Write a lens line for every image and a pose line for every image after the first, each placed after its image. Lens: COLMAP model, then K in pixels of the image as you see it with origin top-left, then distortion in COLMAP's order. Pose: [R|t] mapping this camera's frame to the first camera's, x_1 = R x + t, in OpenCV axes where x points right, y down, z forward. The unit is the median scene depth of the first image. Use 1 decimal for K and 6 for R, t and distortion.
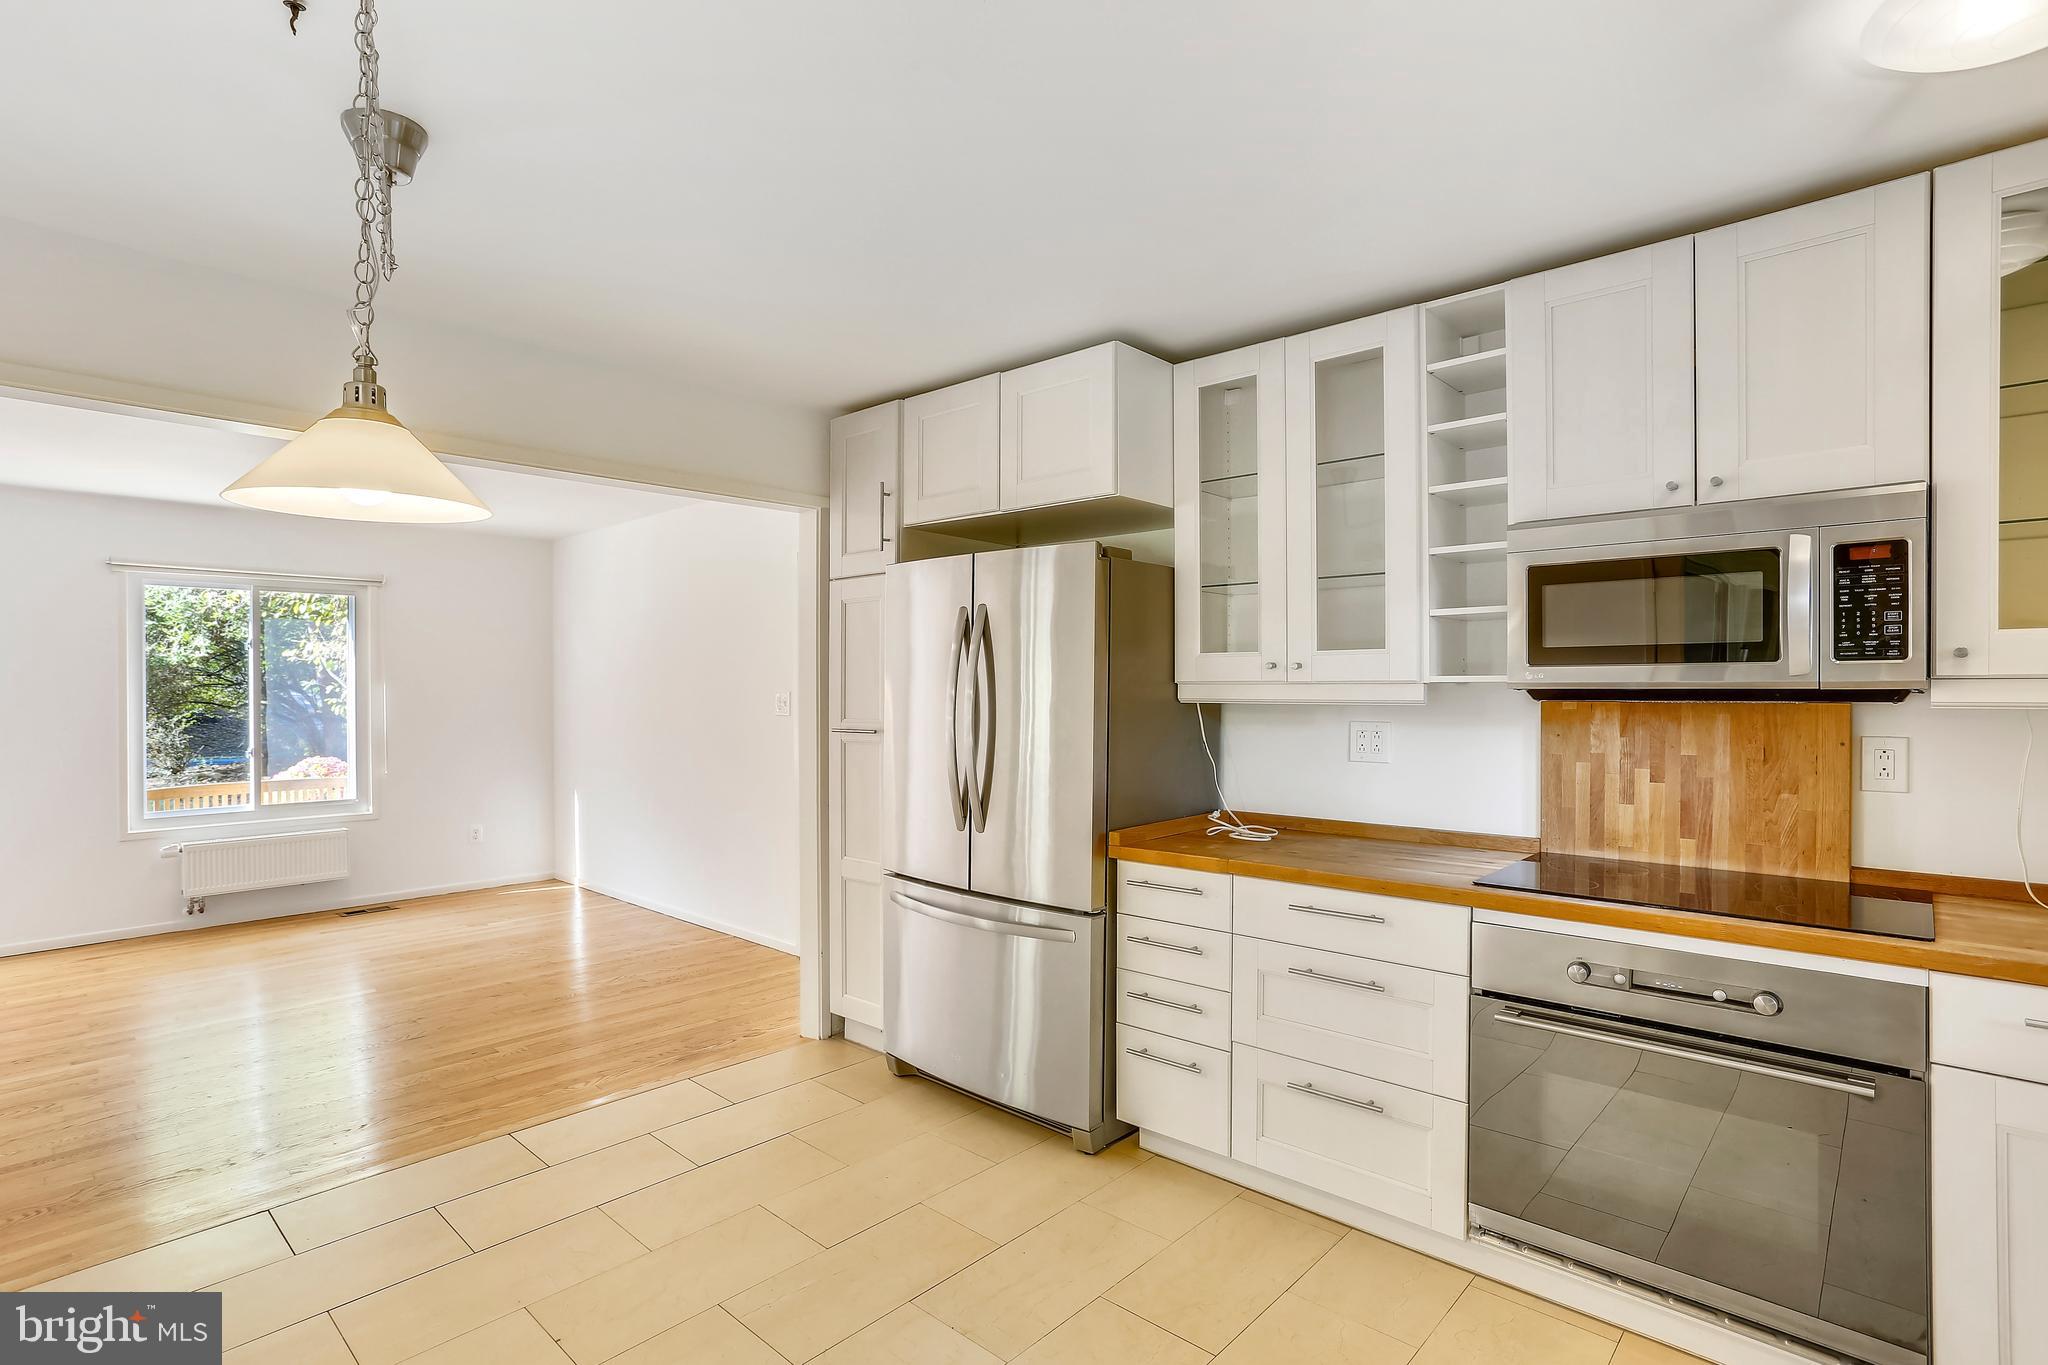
lens RADIAL K [[985.7, 0, 1032.5], [0, 985.7, 711.7], [0, 0, 1]] dist [-0.027840, 0.000769]
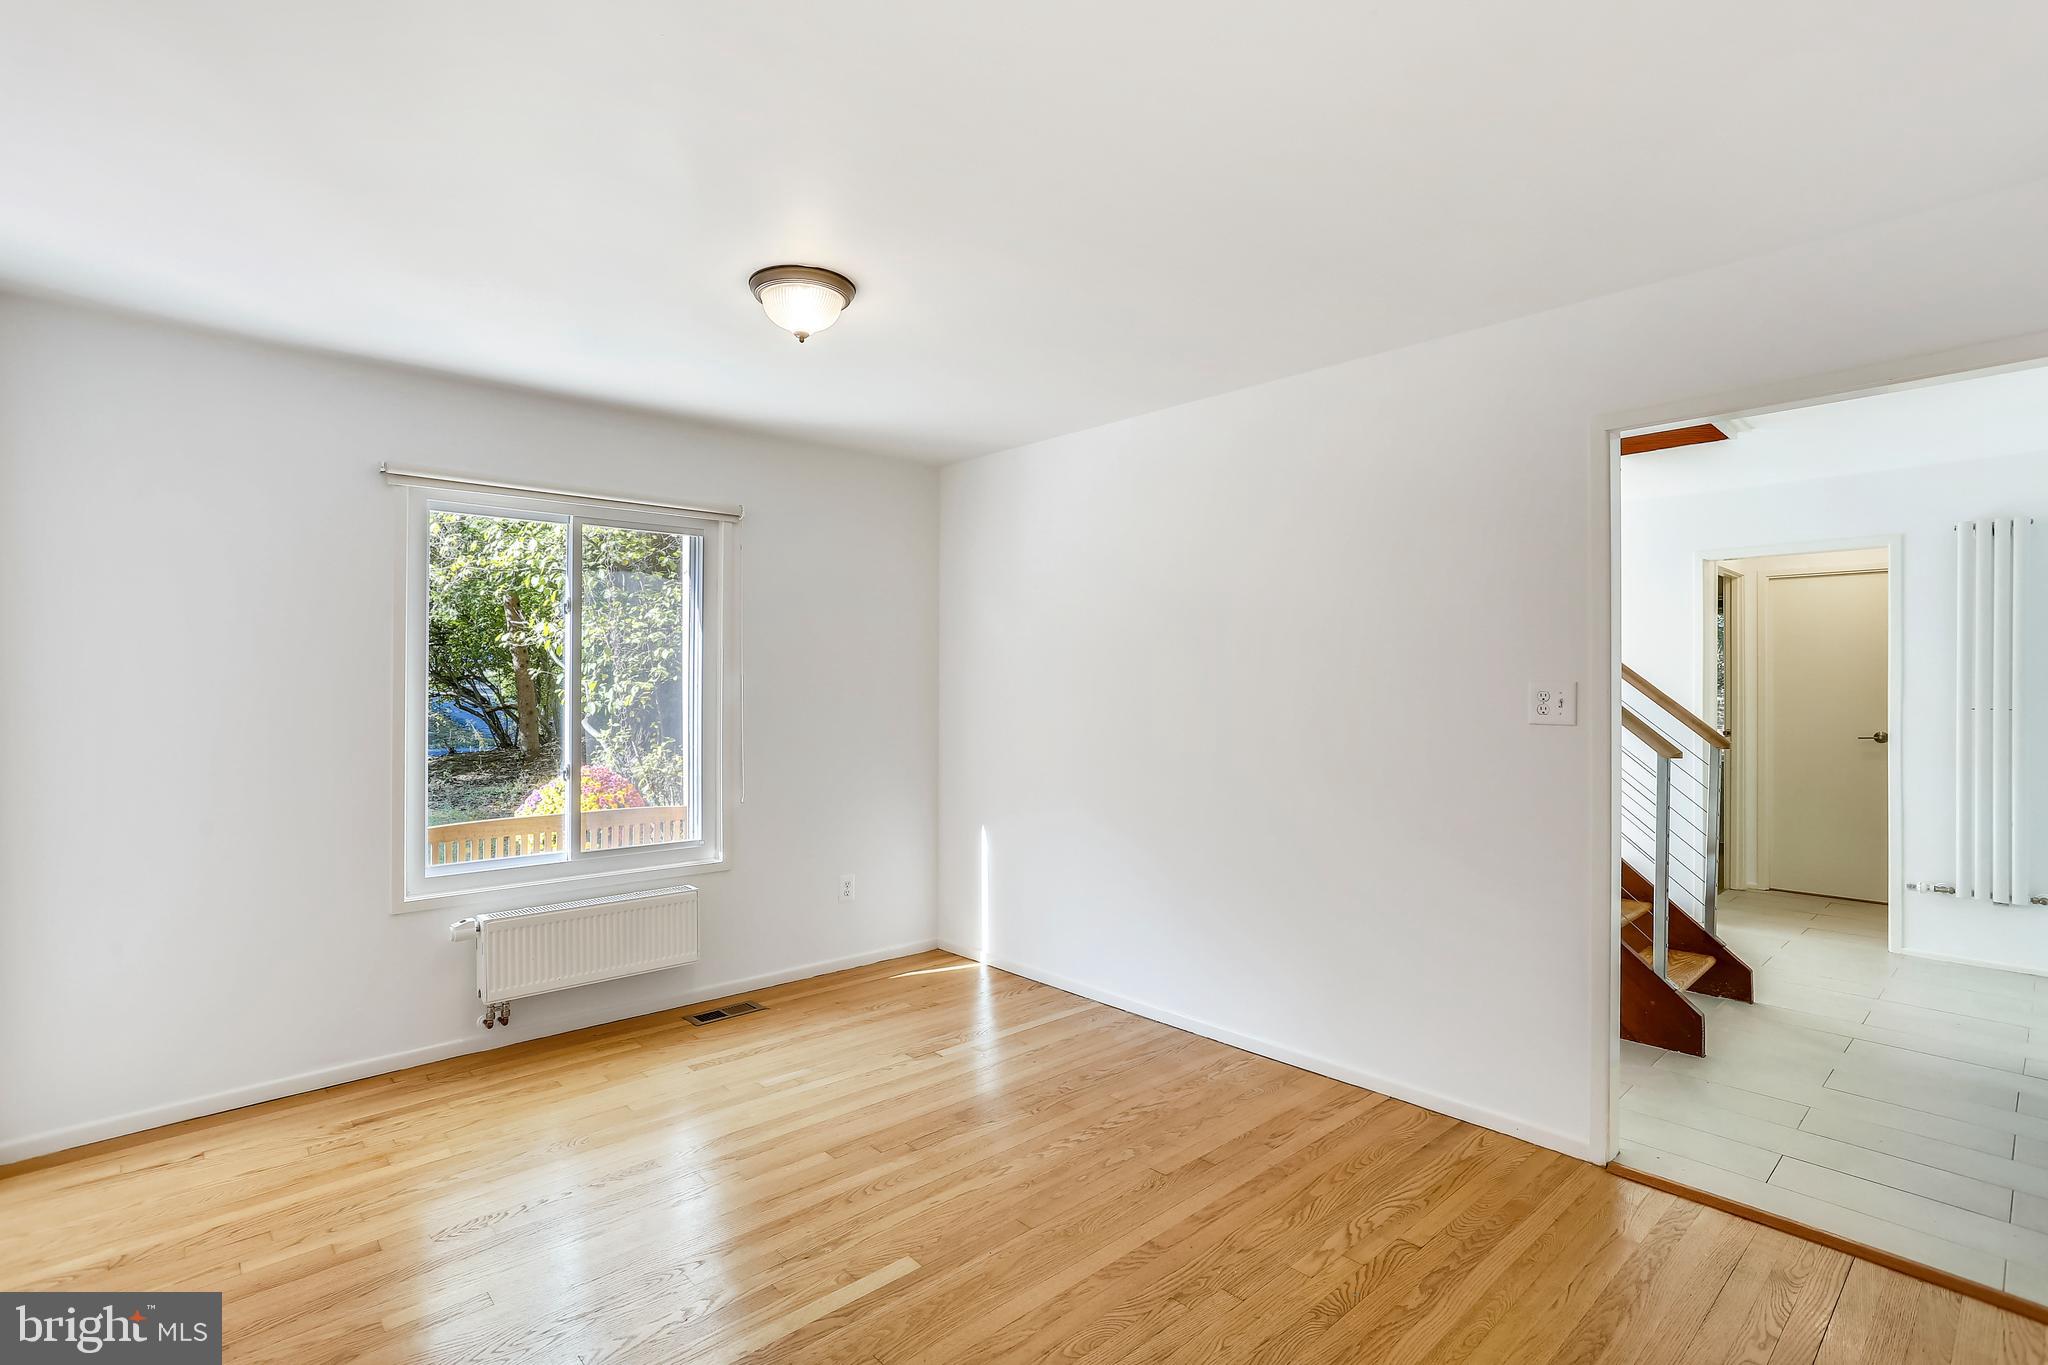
lens RADIAL K [[963.2, 0, 1010.9], [0, 963.2, 691.5], [0, 0, 1]] dist [-0.058001, 0.033034]
pose [[0.995214, 0.006157, -0.097526, -0.753633], [-0.007845, 0.999826, -0.016933, -0.004859], [0.097405, 0.017617, 0.995089, 0.655426]]
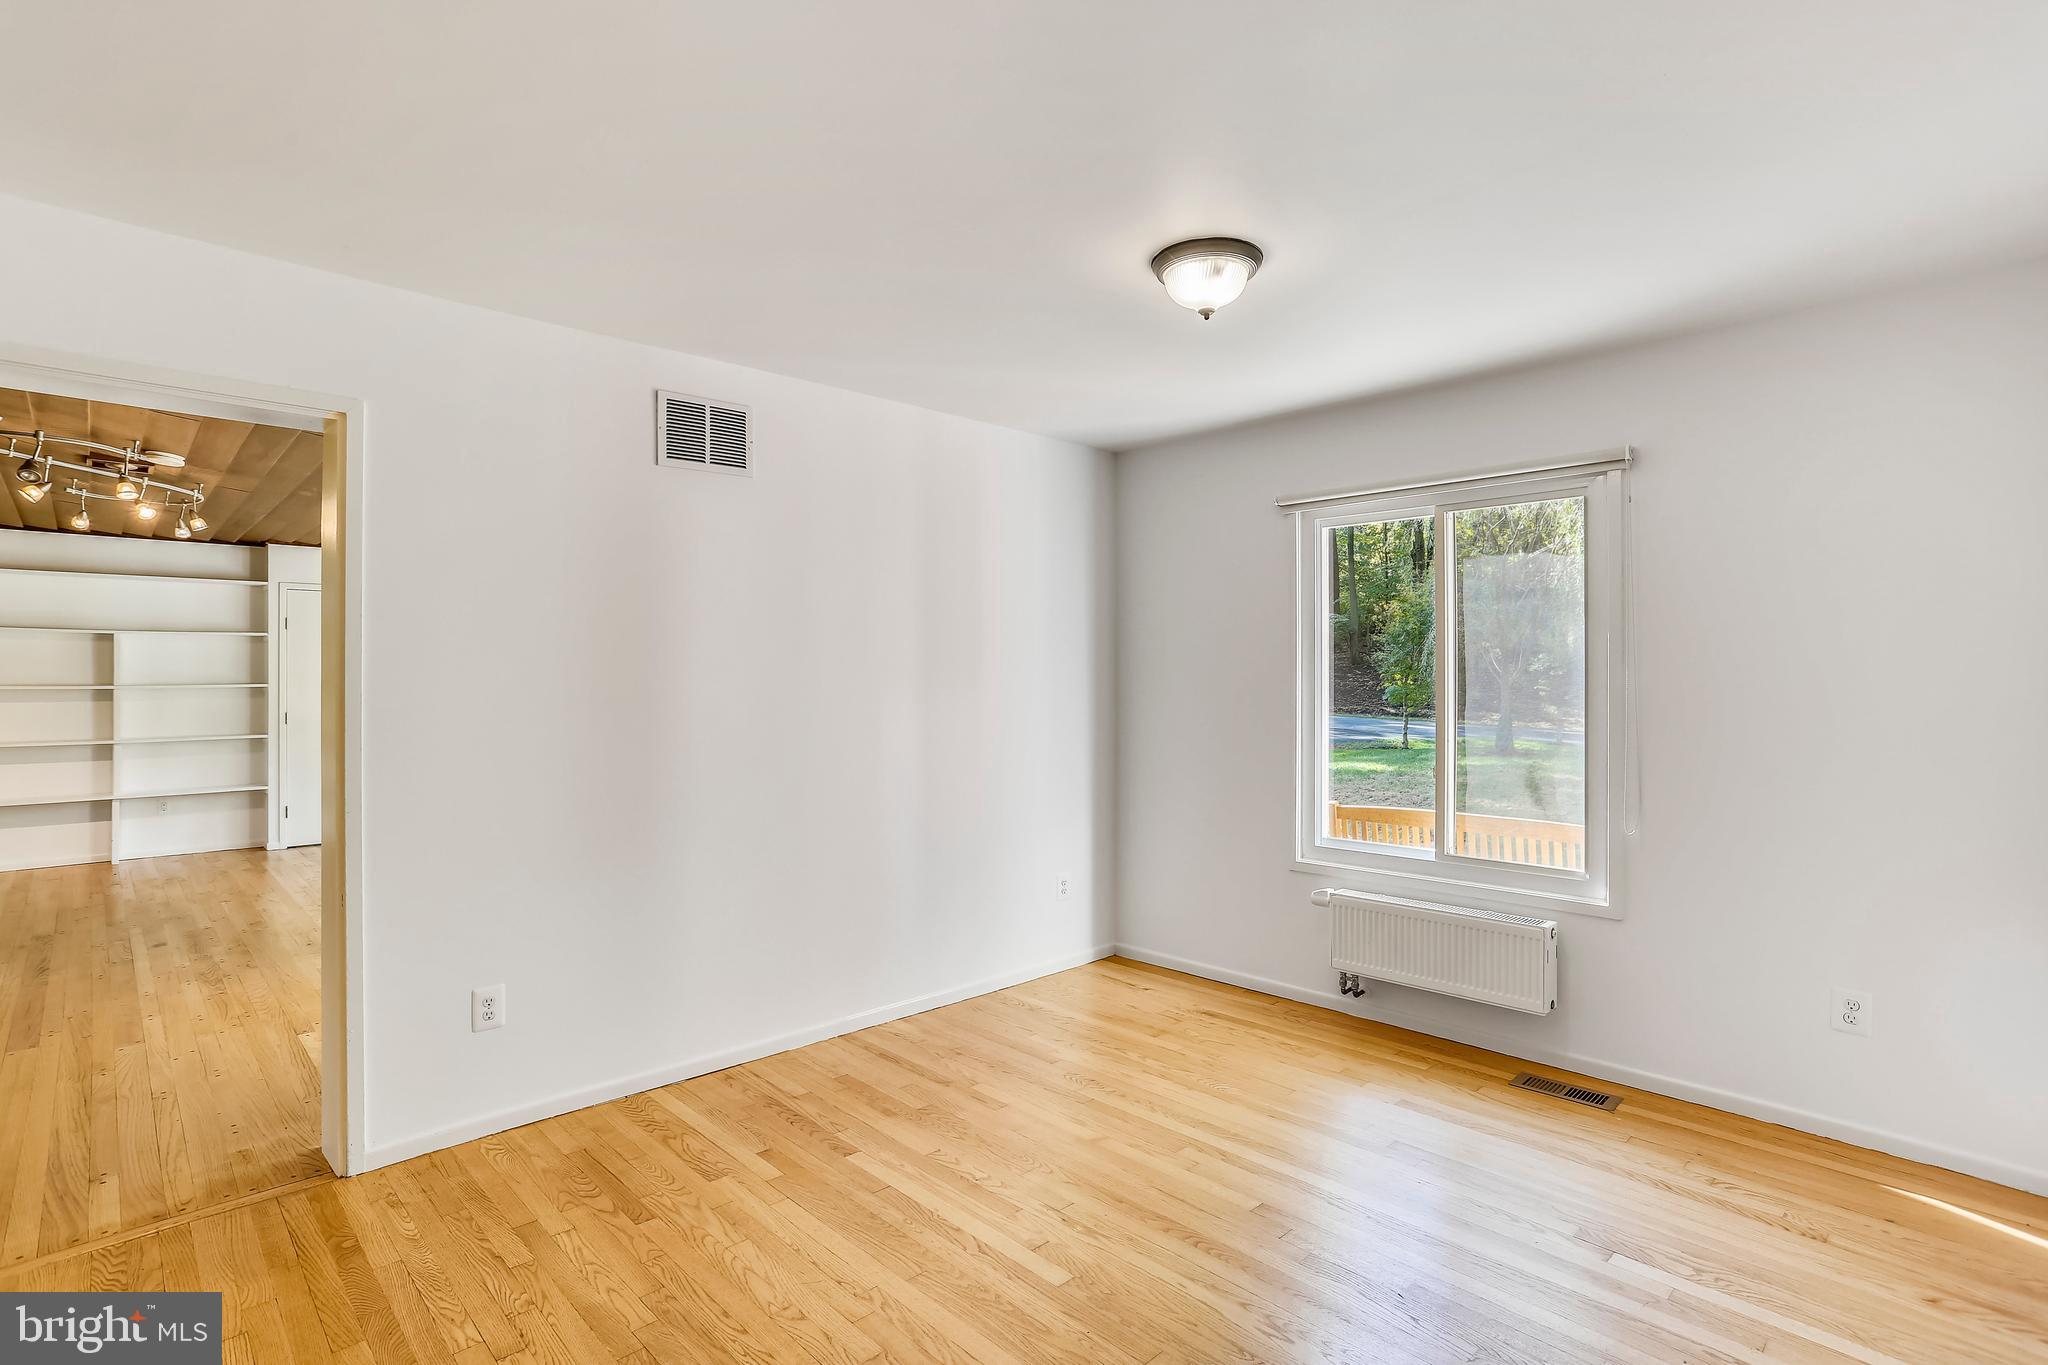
lens RADIAL K [[998.4, 0, 1039.8], [0, 998.4, 681.1], [0, 0, 1]] dist [-0.058852, 0.027666]
pose [[-0.072839, 0.006519, -0.997322, -0.242882], [-0.023834, 0.999682, 0.008275, -0.023537], [0.997059, 0.024373, -0.072661, 1.317844]]
